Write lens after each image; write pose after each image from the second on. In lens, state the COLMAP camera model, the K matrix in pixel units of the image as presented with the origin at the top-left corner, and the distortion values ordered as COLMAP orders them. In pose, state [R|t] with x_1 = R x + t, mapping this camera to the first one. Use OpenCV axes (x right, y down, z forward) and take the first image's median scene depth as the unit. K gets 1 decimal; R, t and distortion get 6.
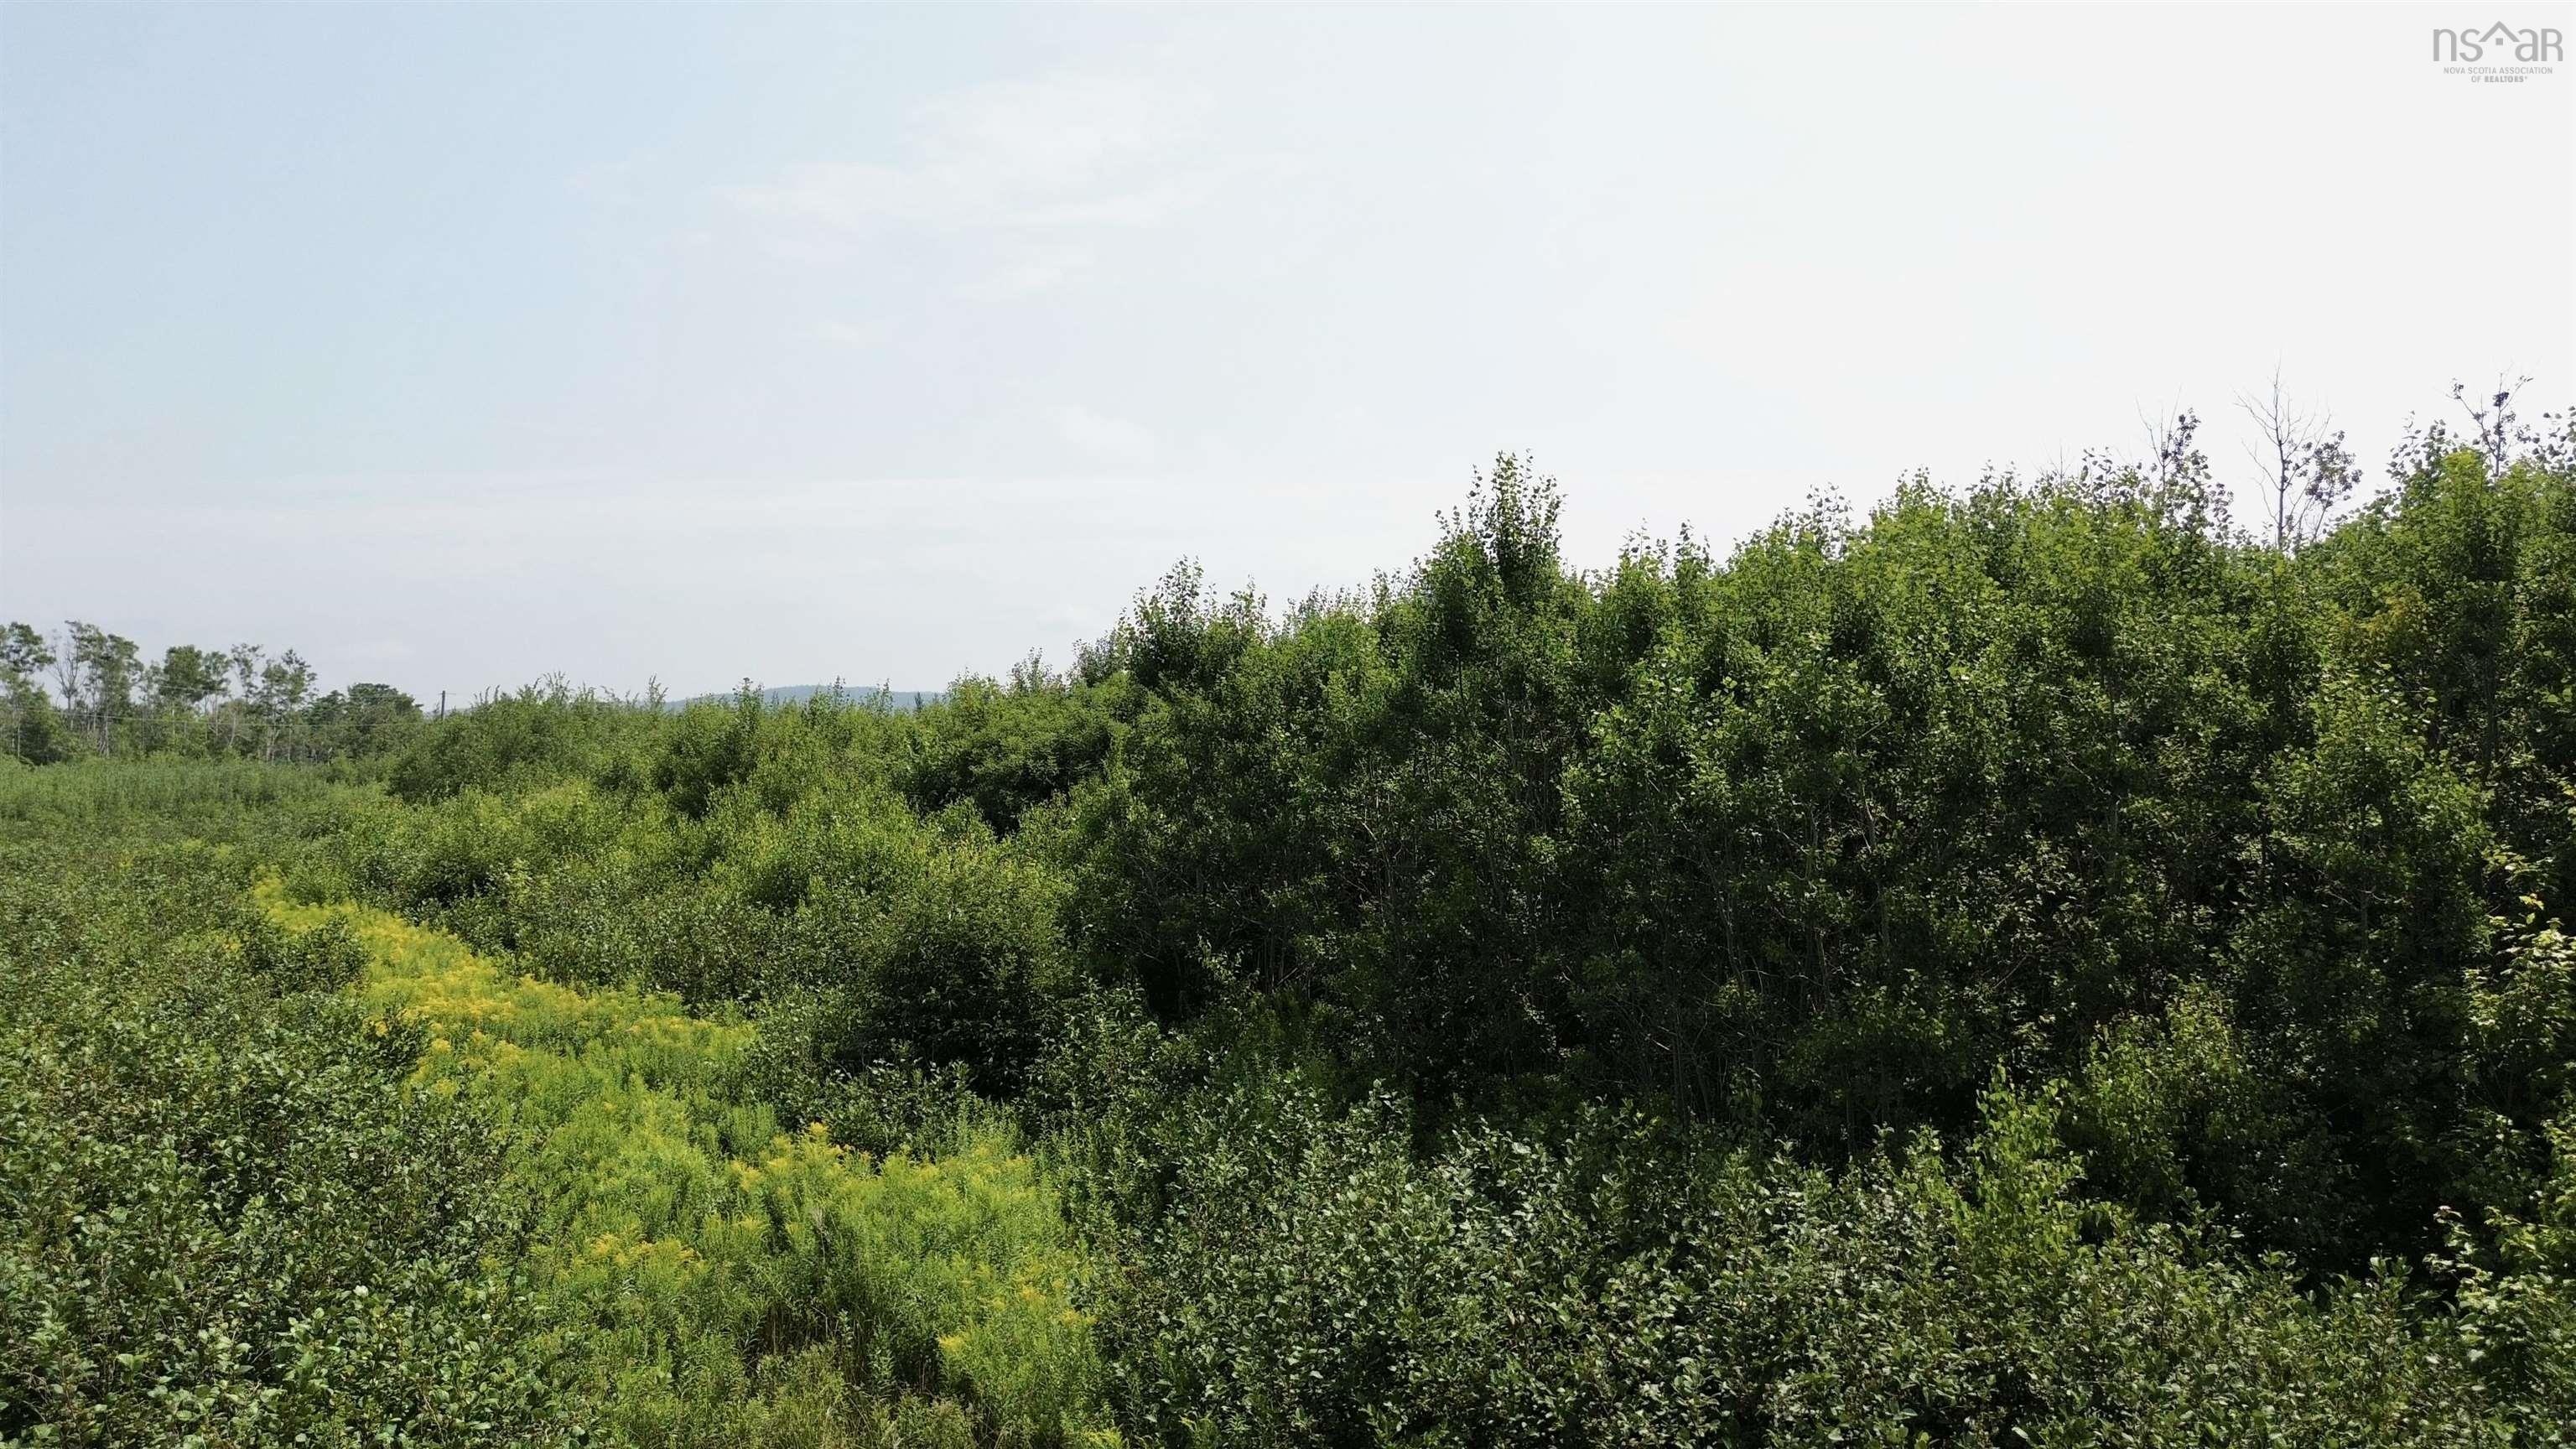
lens RADIAL K [[1799.2, 0, 1295.7], [0, 1799.2, 713.1], [0, 0, 1]] dist [0.067404, -0.069259]
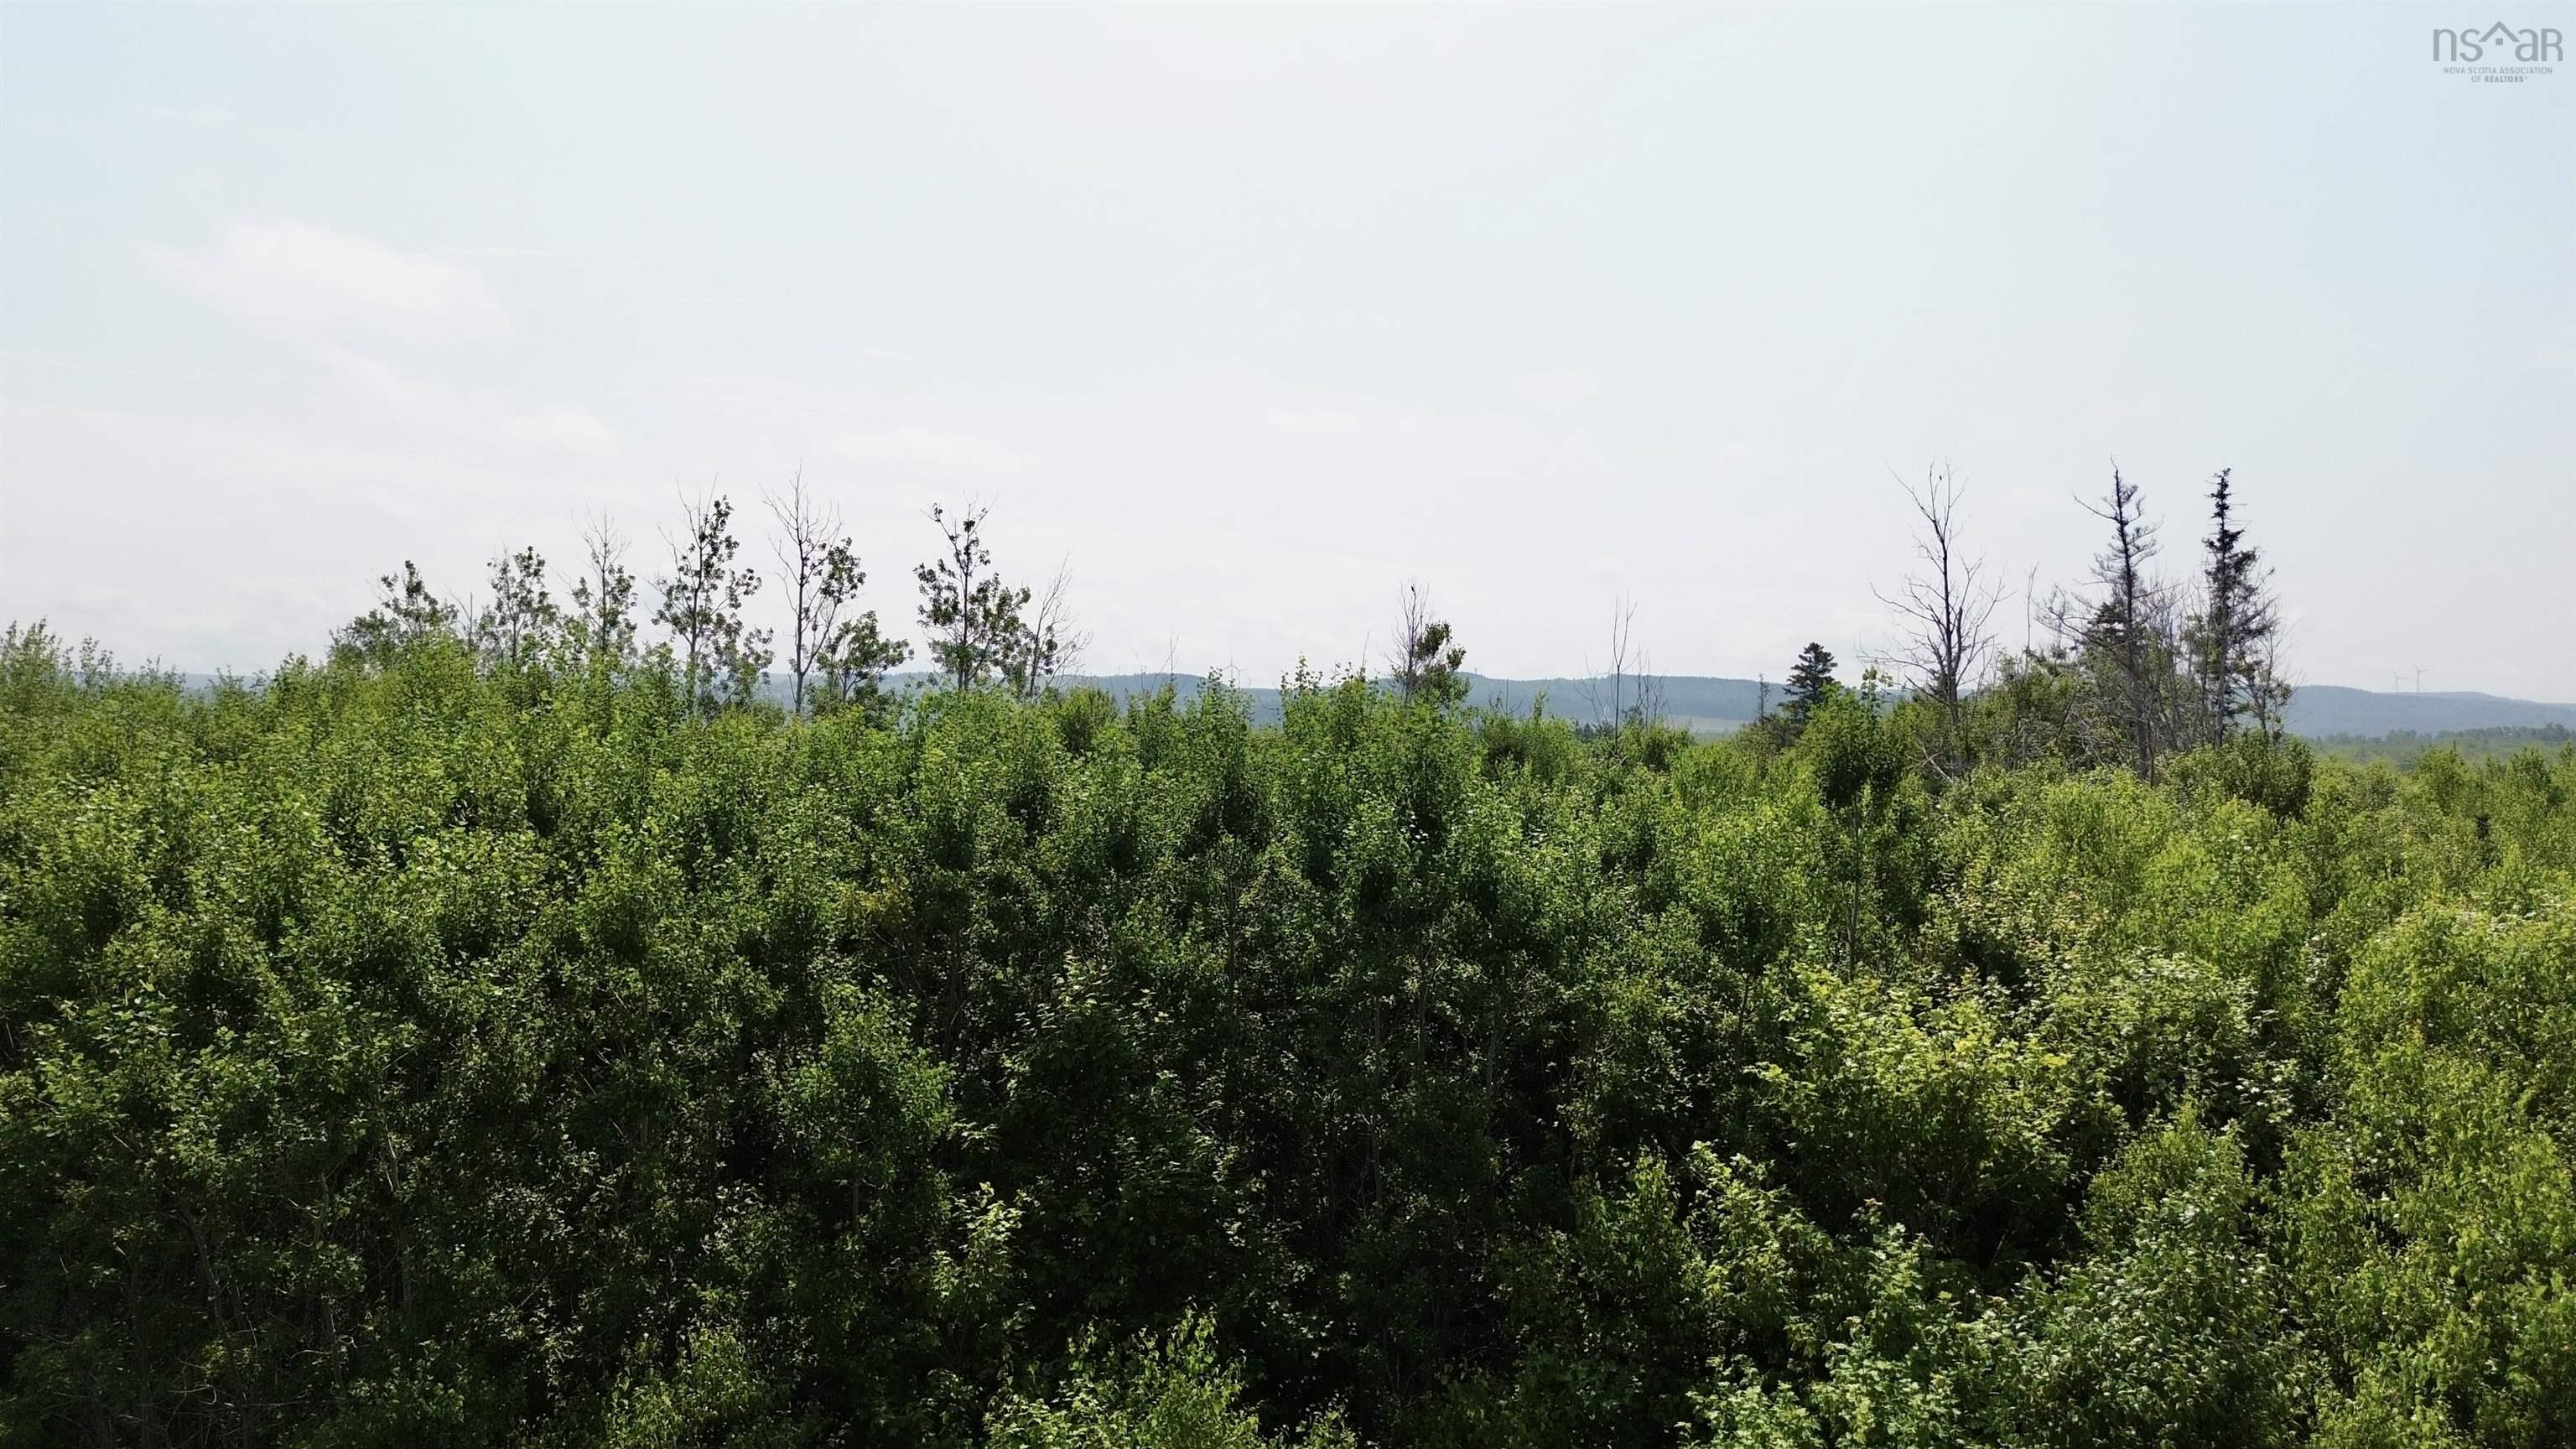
lens RADIAL K [[1799.2, 0, 1279.9], [0, 1799.2, 715.3], [0, 0, 1]] dist [0.067404, -0.069259]
pose [[0.726704, 0.018414, 0.686704, 0.000585], [-0.024555, 0.999698, -0.000822, -0.124089], [-0.686512, -0.016264, 0.726937, 0.006578]]
